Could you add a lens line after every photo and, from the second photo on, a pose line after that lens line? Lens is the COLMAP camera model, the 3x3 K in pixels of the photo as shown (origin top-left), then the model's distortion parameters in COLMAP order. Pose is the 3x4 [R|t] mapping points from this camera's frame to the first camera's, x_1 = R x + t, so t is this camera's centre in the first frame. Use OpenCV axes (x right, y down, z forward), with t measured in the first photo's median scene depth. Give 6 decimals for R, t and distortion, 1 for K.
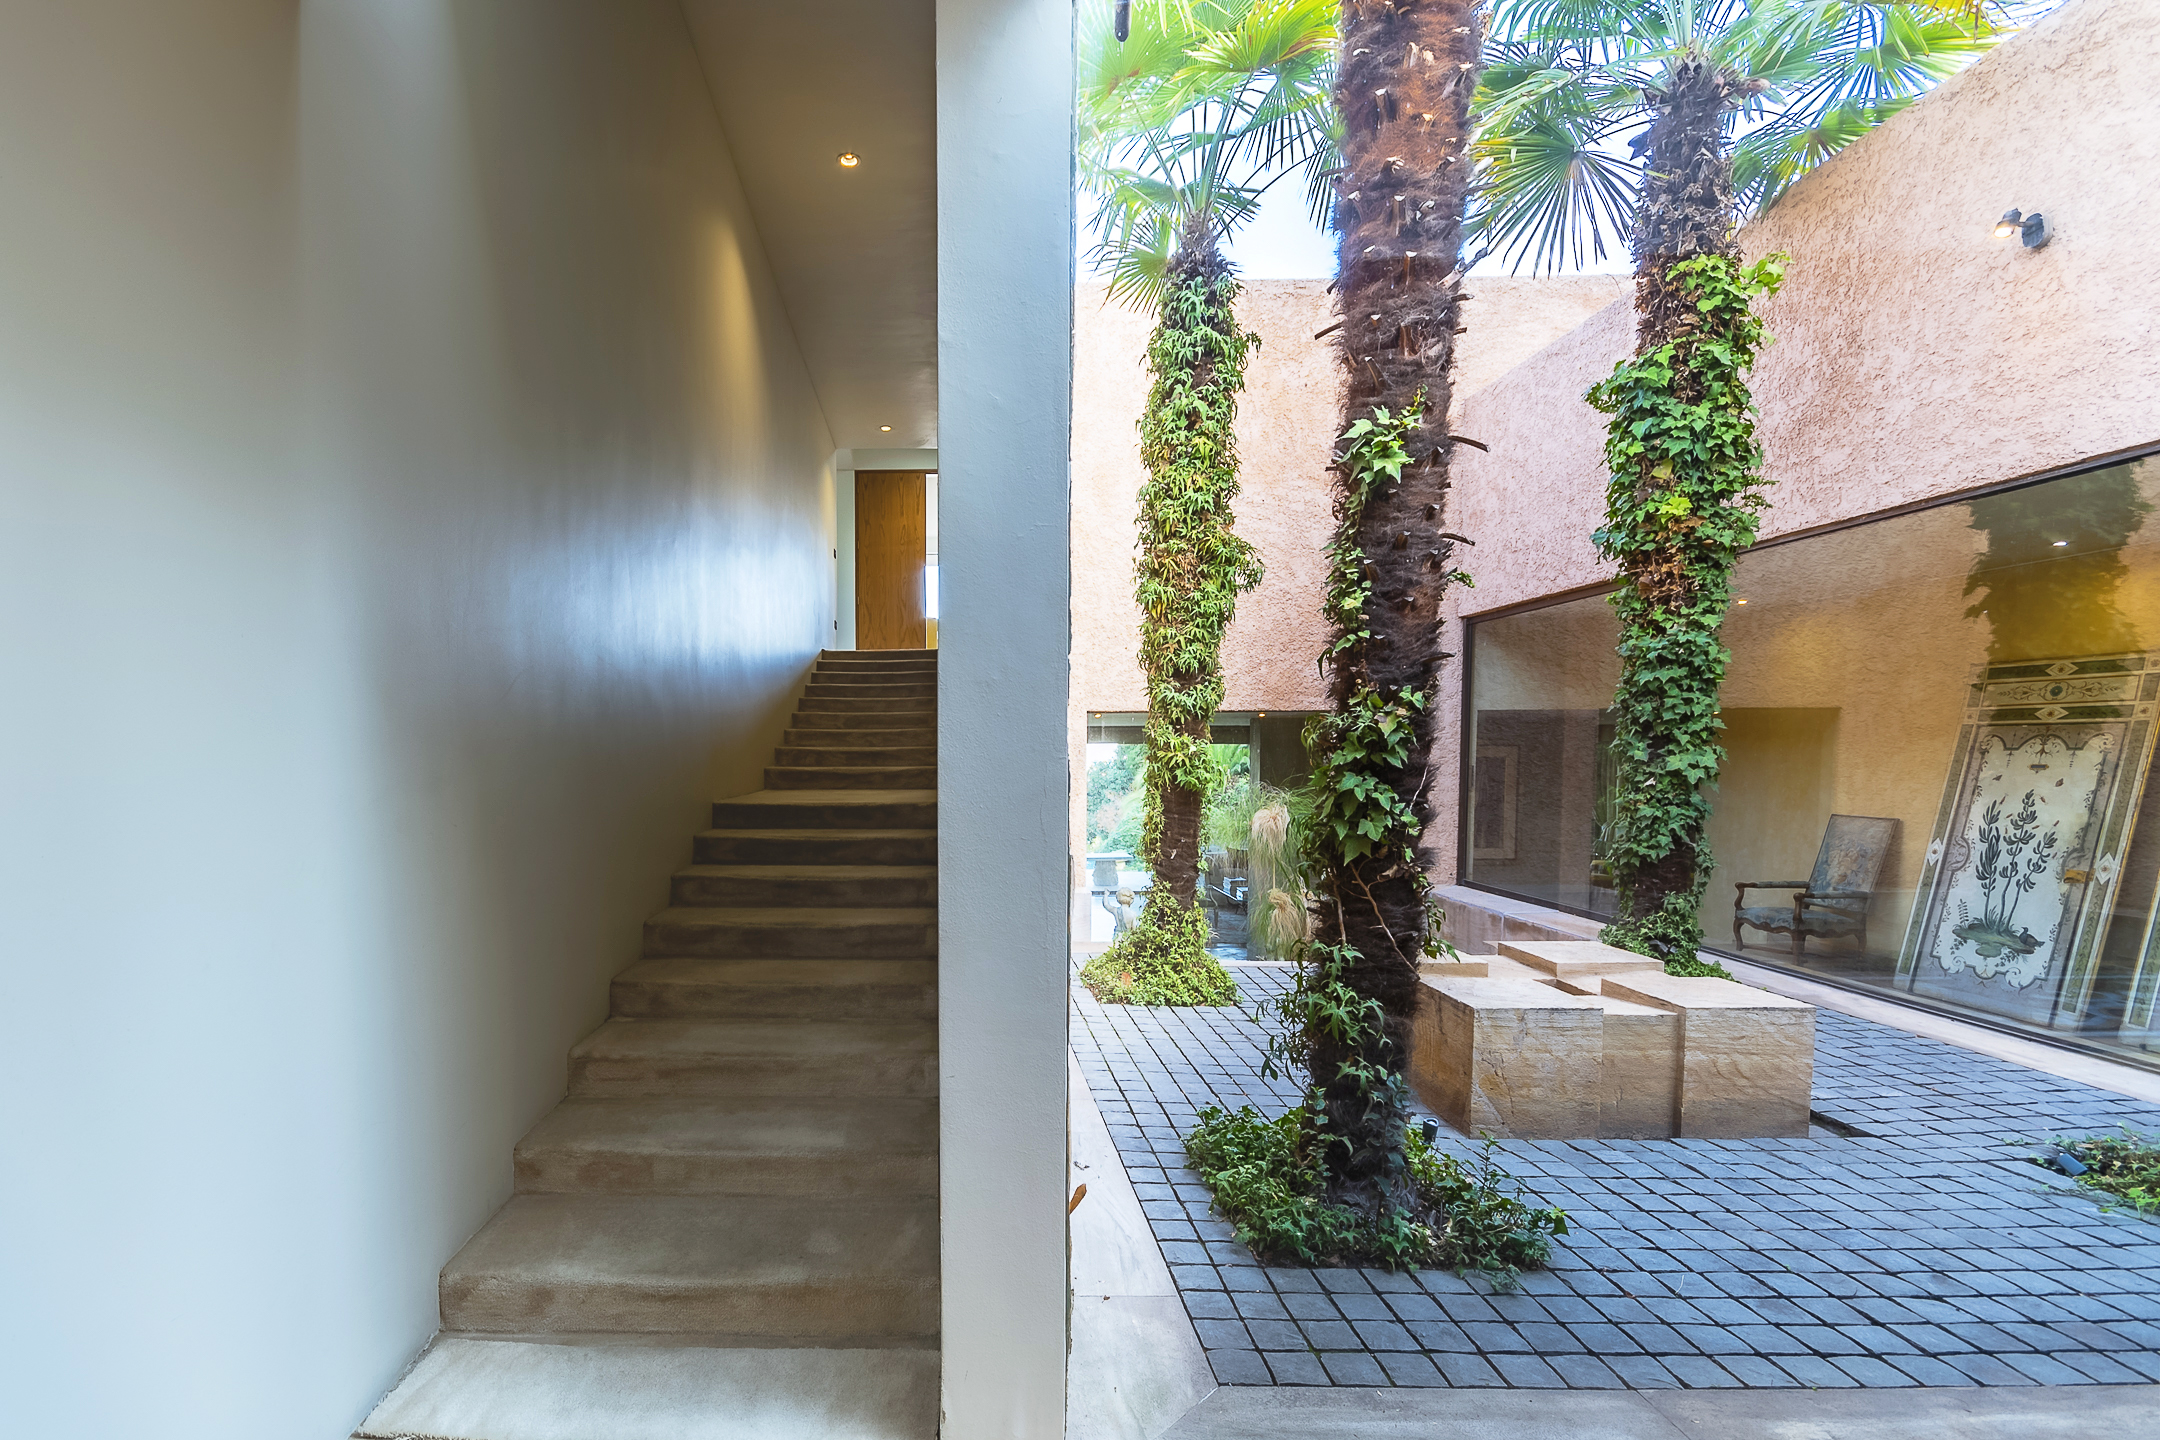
lens RADIAL K [[958.8, 0, 978.1], [0, 958.8, 802.5], [0, 0, 1]] dist [0.013368, -0.010675]
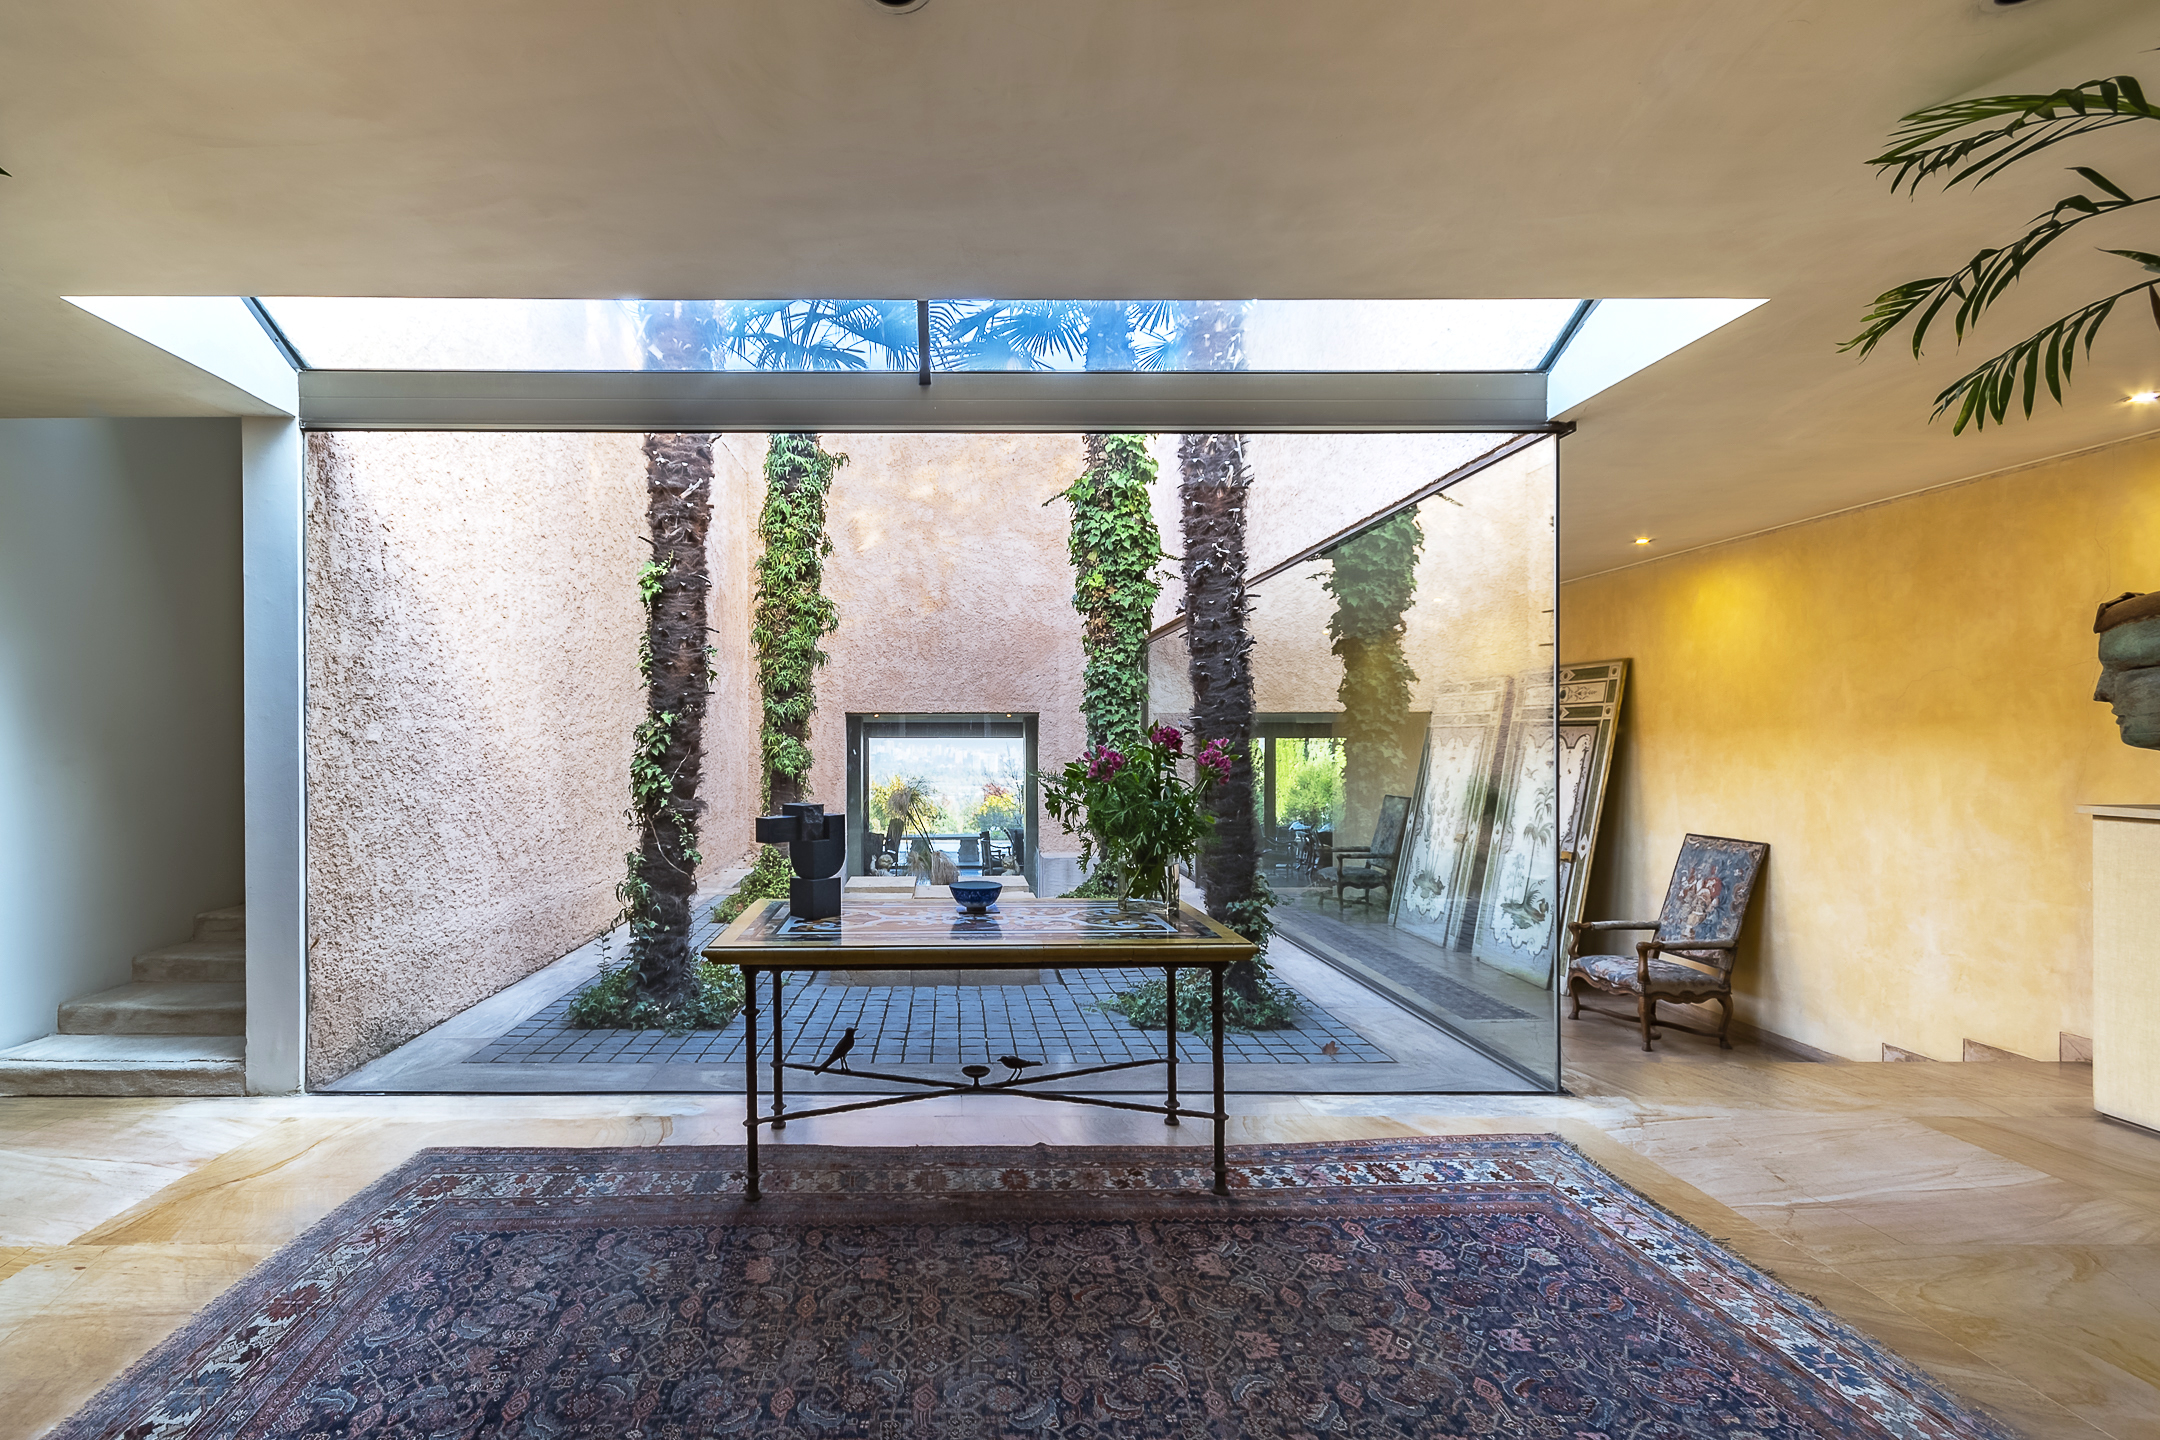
lens RADIAL K [[1009.4, 0, 1096.6], [0, 1009.4, 737.0], [0, 0, 1]] dist [0.003255, 0.000001]
pose [[0.999877, 0.002972, 0.015394, 0.709303], [-0.002056, 0.998244, -0.059206, 0.023405], [-0.015543, 0.059167, 0.998127, -0.531893]]
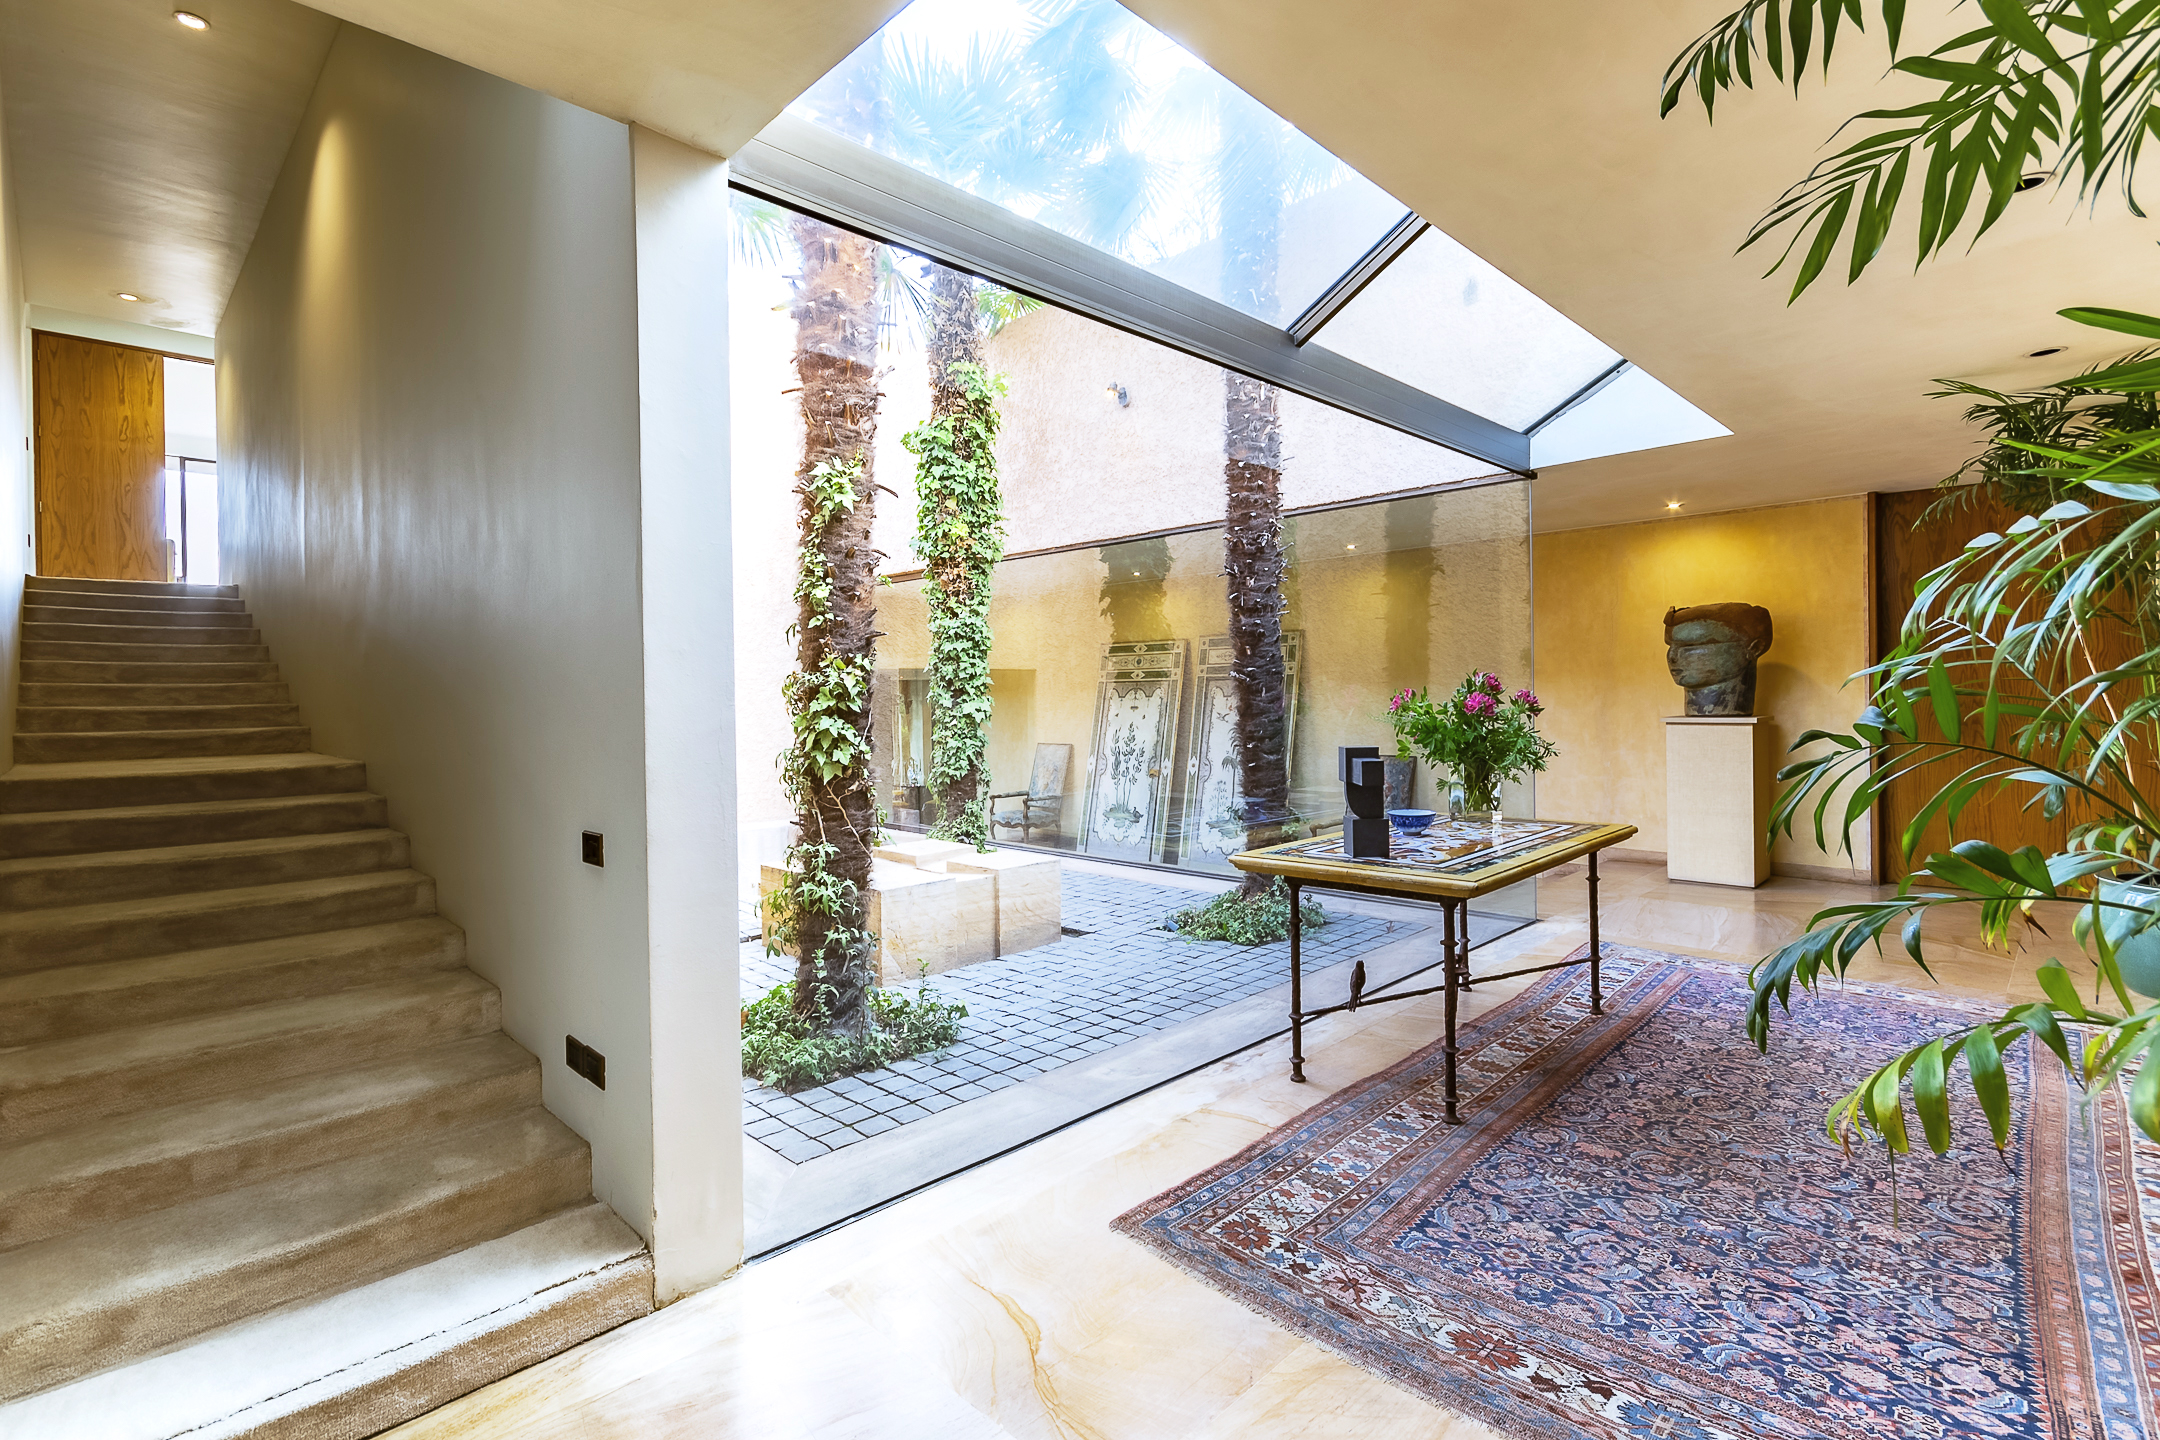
lens RADIAL K [[1000.1, 0, 1072.4], [0, 1000.1, 690.5], [0, 0, 1]] dist [0.006704, 0.000548]
pose [[0.701733, -0.003357, 0.712433, -0.221406], [0.052661, 0.997498, -0.047170, 0.010623], [-0.710492, 0.070618, 0.700153, -0.144942]]
